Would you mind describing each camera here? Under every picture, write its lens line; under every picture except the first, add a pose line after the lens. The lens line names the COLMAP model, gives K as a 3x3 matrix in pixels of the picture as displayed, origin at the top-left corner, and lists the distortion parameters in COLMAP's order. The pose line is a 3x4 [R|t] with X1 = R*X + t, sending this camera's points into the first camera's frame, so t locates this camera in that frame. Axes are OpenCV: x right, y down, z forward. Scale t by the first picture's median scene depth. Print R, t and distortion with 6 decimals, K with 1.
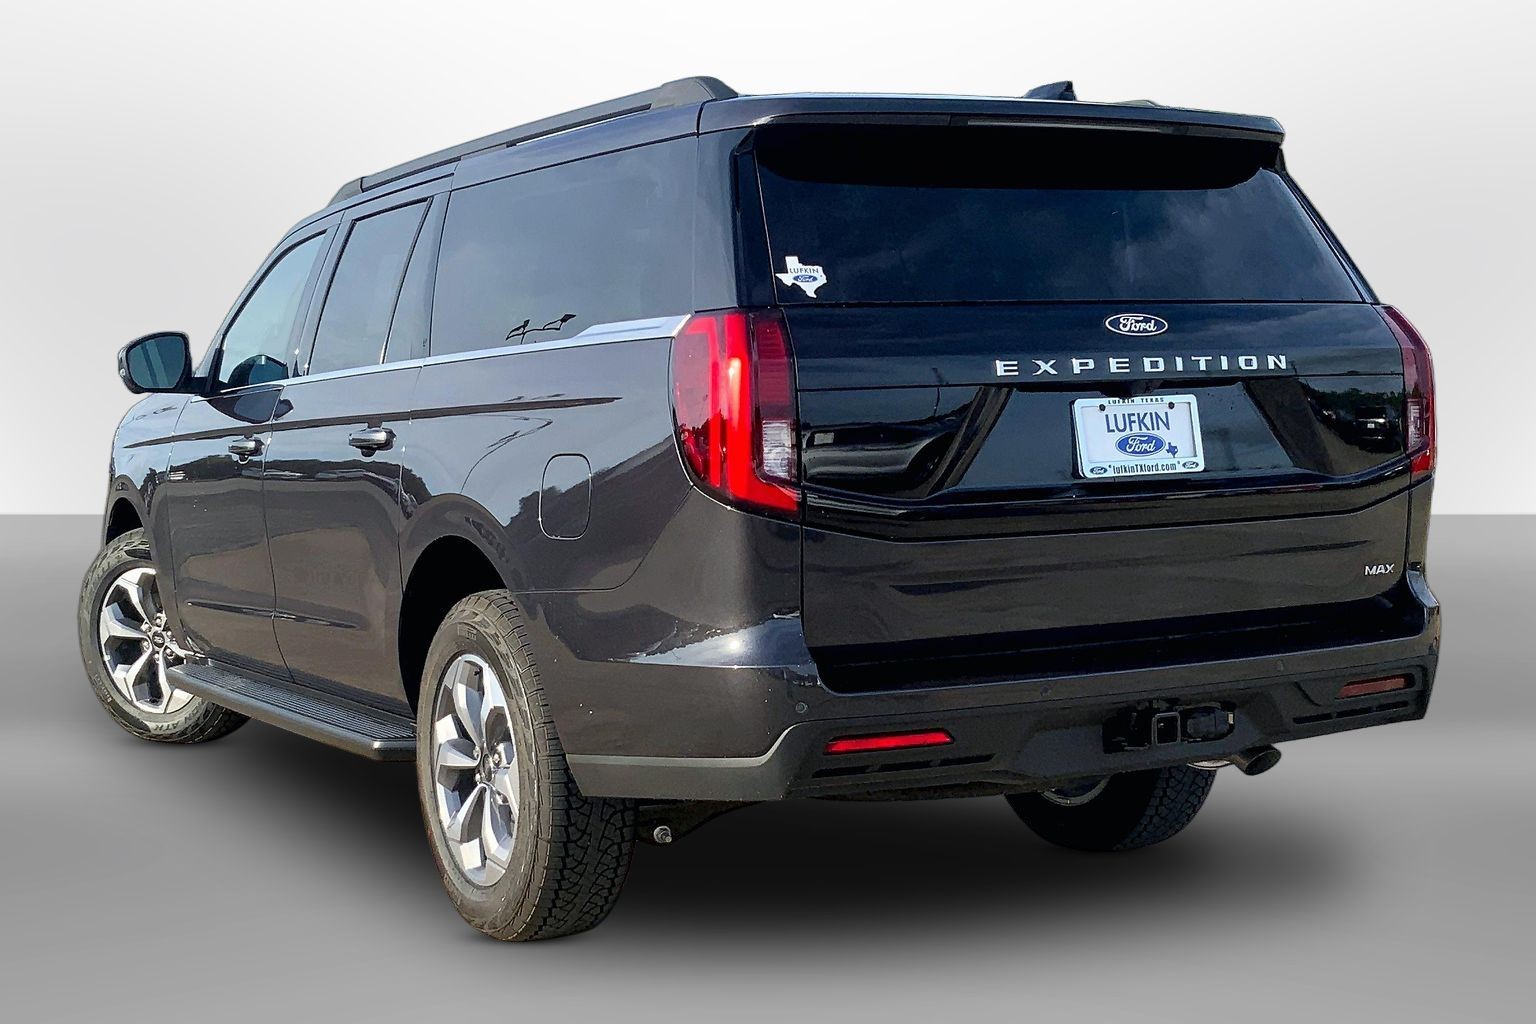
lens RADIAL K [[1946.5, 0, 764.9], [0, 1946.5, 504.6], [0, 0, 1]] dist [-0.008583, 0.000000]
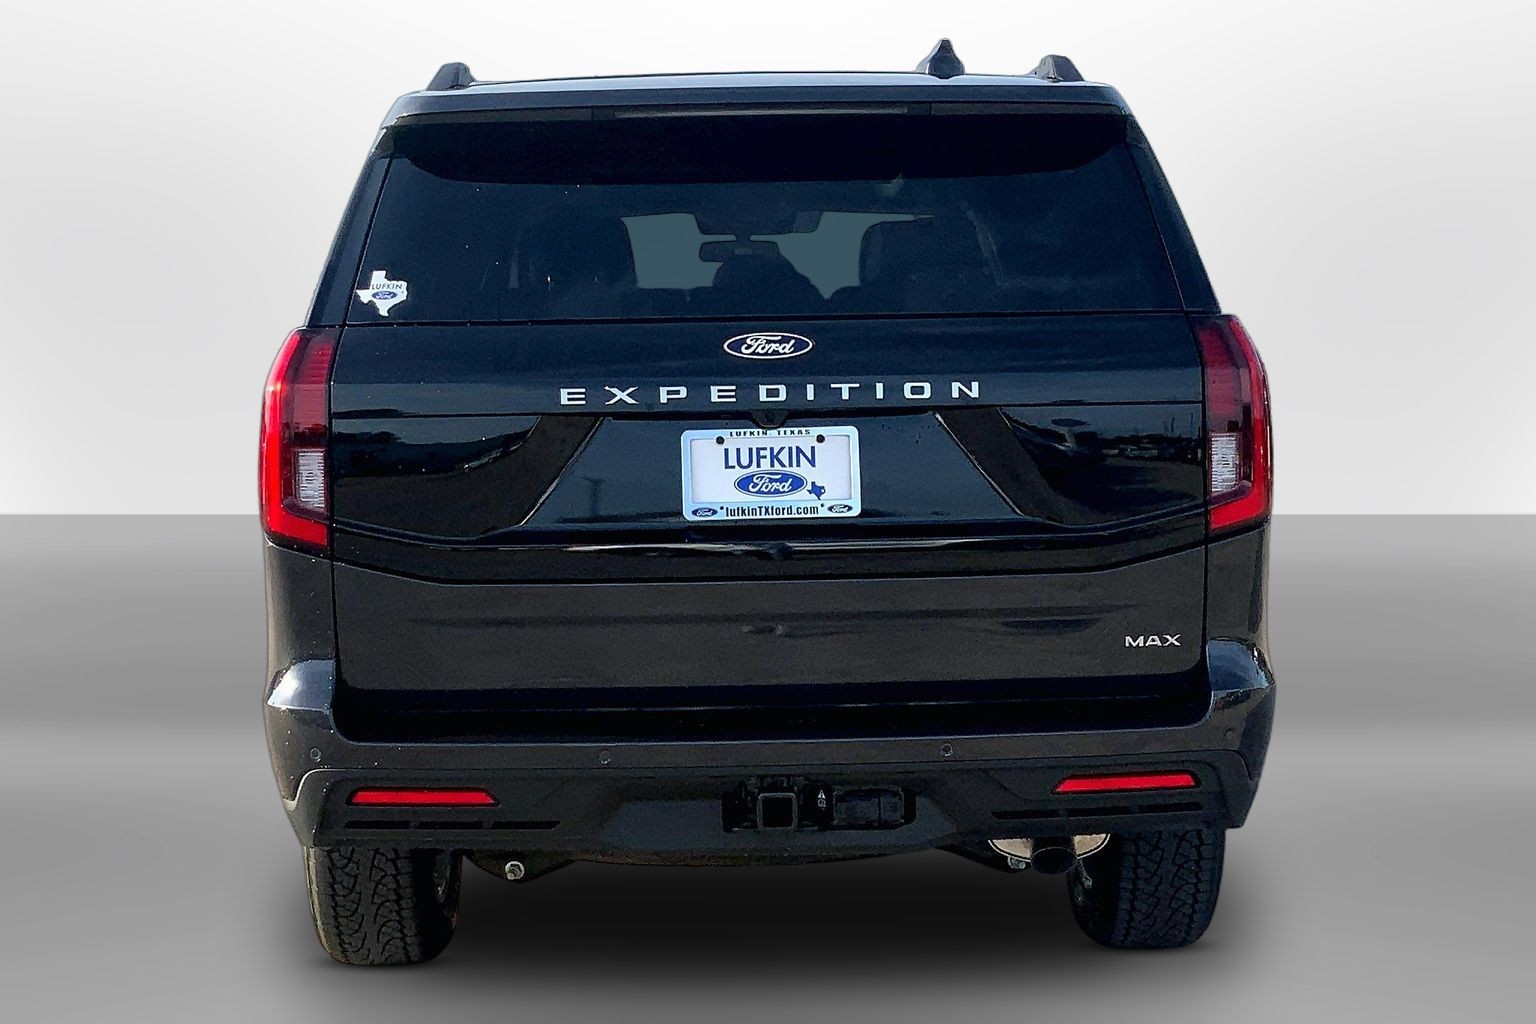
lens RADIAL K [[2267.5, 0, 769.0], [0, 2267.5, 515.1], [0, 0, 1]] dist [-0.001798, 0.000000]
pose [[0.920671, 0.043779, -0.387877, 0.590704], [-0.032996, 0.998863, 0.034420, -0.051968], [0.388943, -0.018892, 0.921068, 0.064848]]
